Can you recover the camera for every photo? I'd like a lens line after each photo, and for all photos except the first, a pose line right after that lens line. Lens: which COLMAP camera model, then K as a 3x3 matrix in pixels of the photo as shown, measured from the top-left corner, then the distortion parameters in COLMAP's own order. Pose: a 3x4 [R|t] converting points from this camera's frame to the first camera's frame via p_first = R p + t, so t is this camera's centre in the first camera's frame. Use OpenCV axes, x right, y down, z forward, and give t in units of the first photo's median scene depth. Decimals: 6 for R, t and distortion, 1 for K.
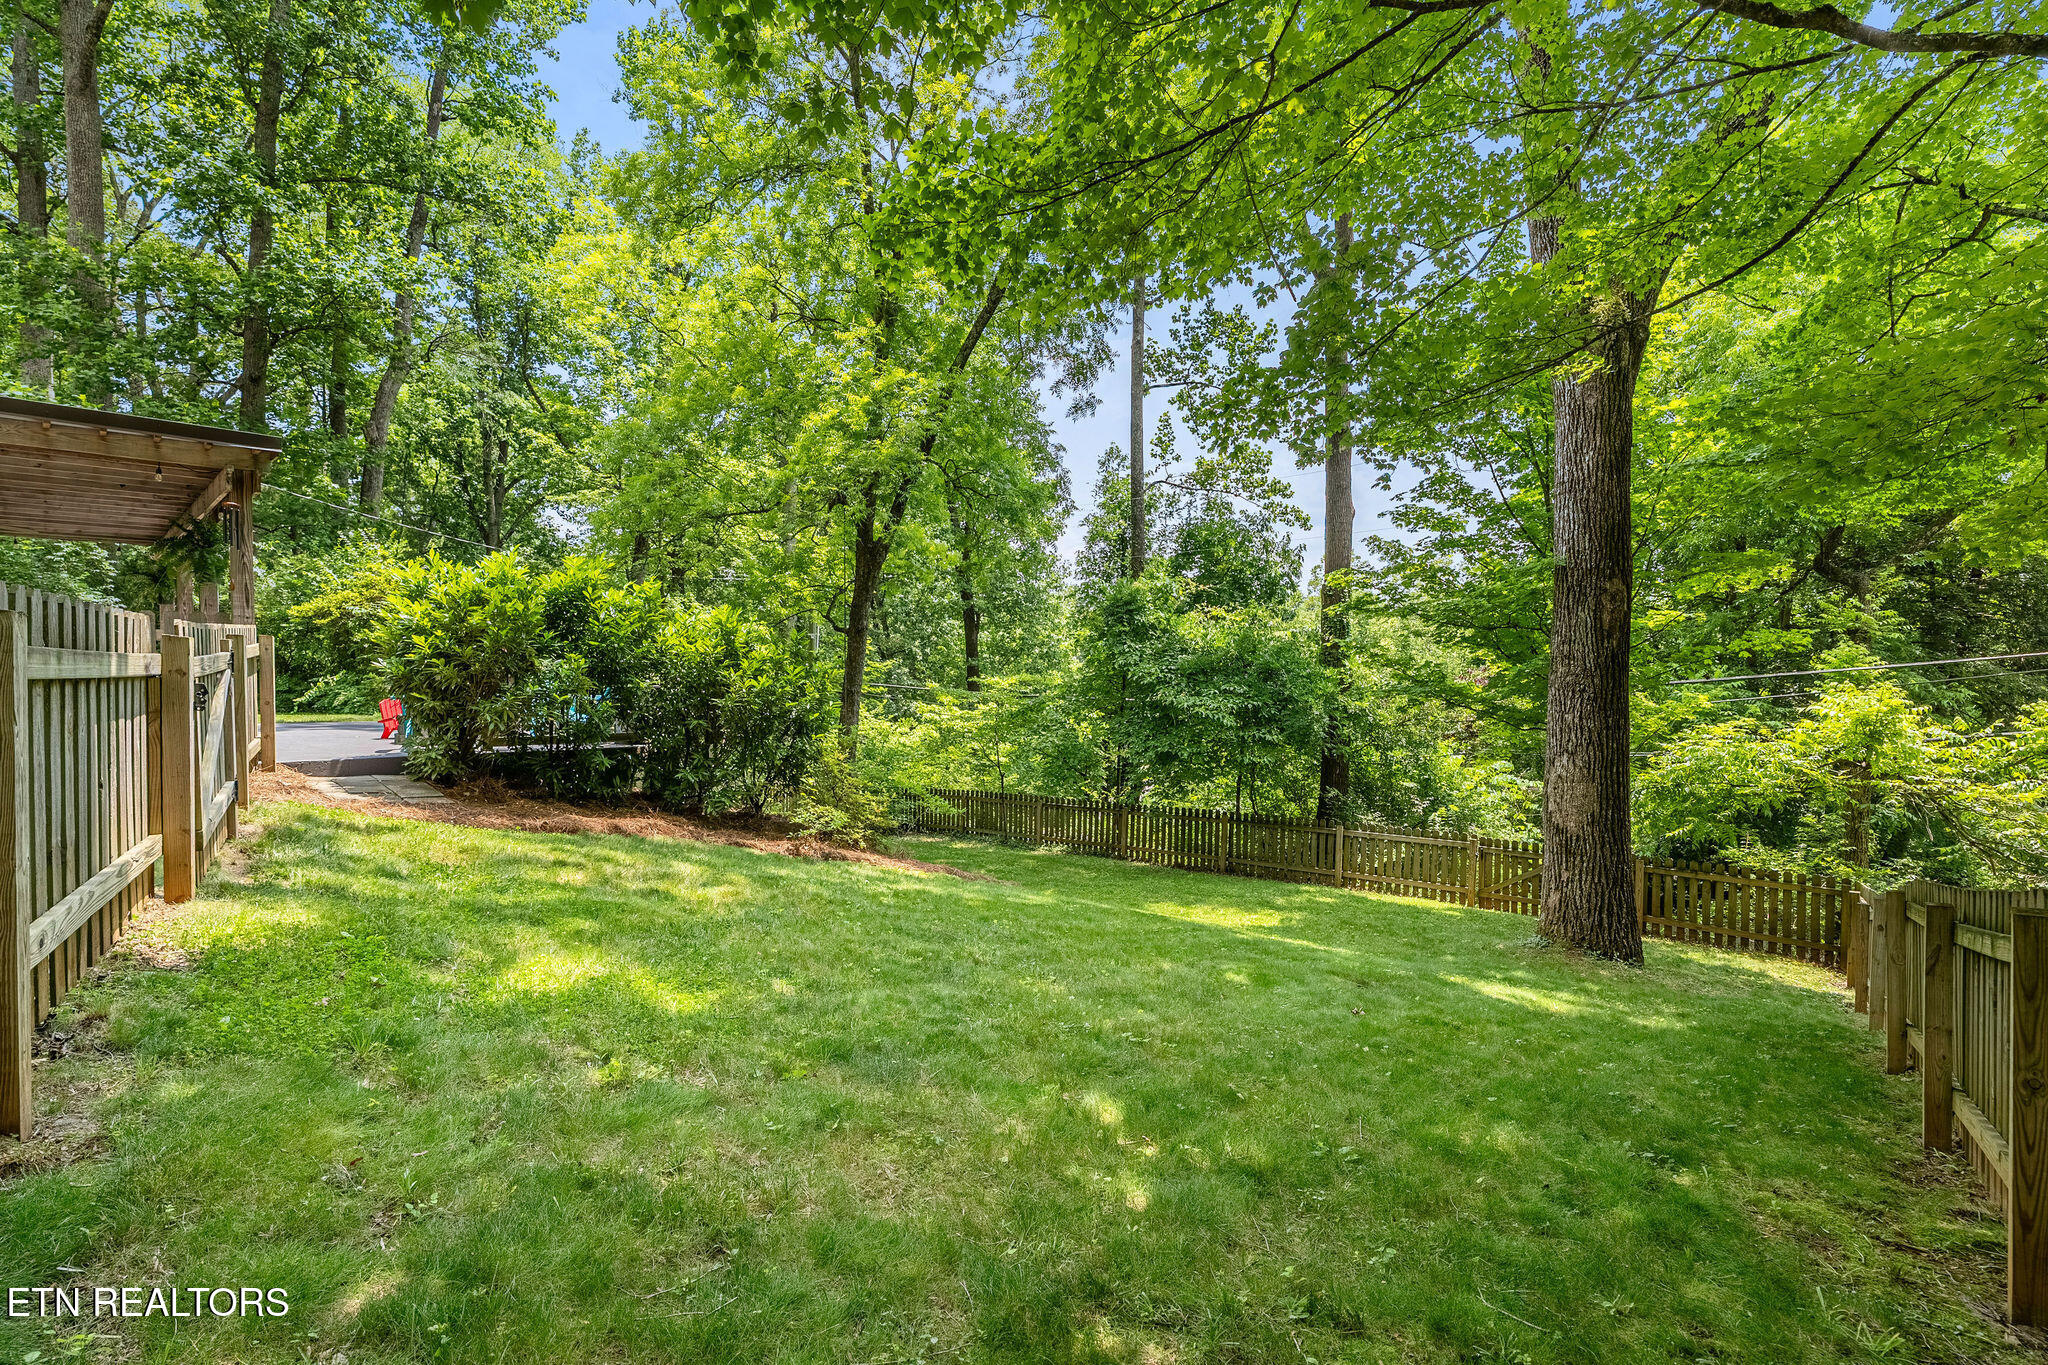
lens RADIAL K [[934.3, 0, 1020.1], [0, 934.3, 683.8], [0, 0, 1]] dist [-0.004413, -0.000317]
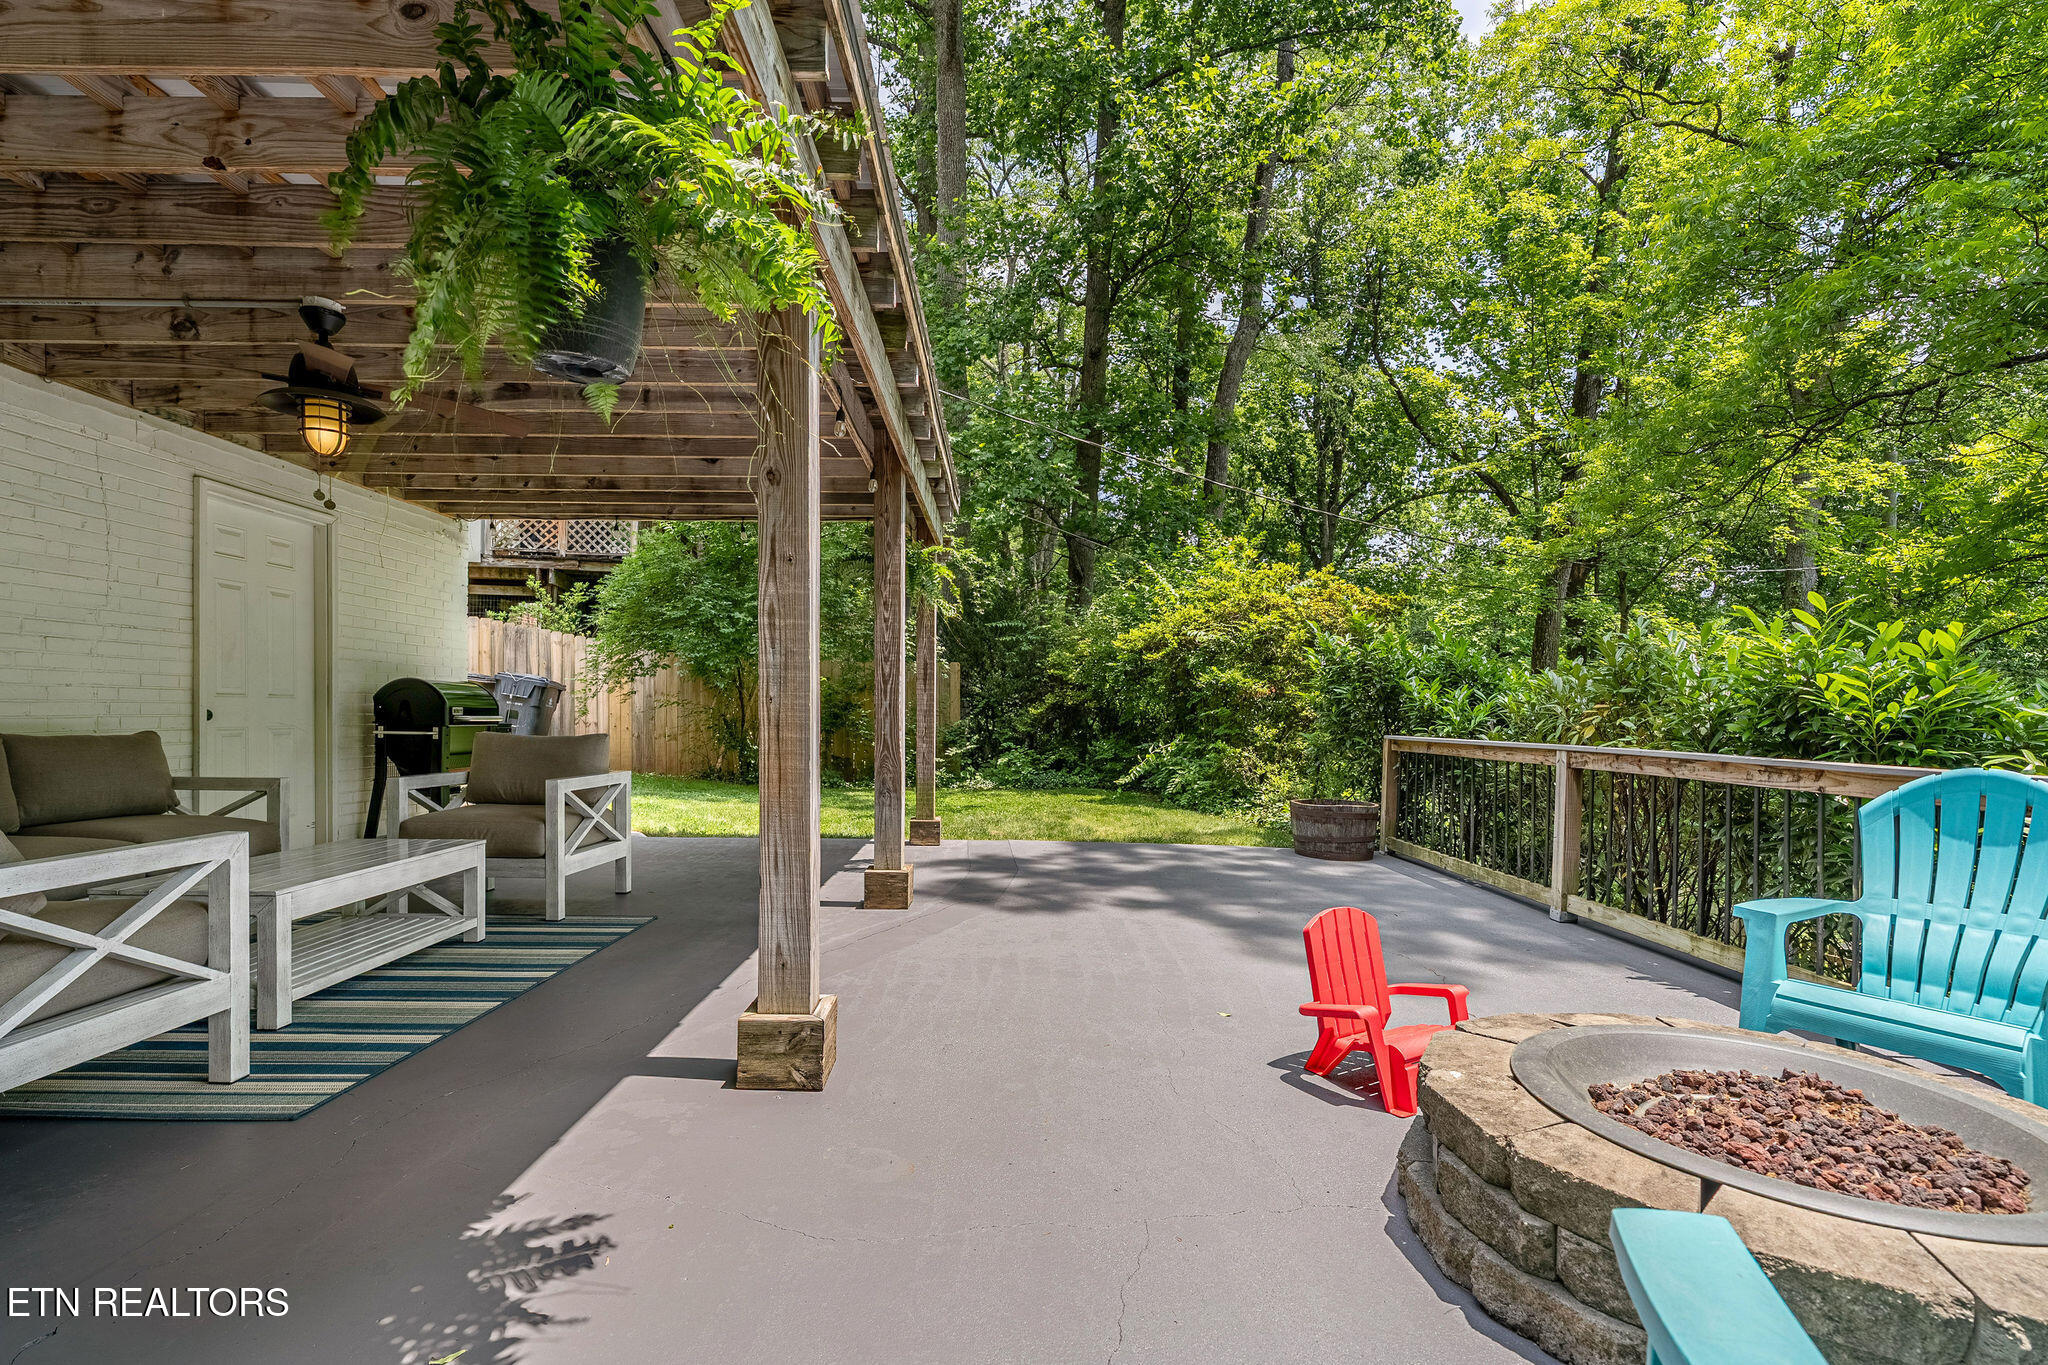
lens RADIAL K [[934.3, 0, 1020.1], [0, 934.3, 683.8], [0, 0, 1]] dist [-0.004413, -0.000317]
pose [[0.699055, -0.004202, -0.715055, -0.327289], [-0.027116, 0.999108, -0.032380, -0.023293], [0.714553, 0.042025, 0.698318, 0.448266]]
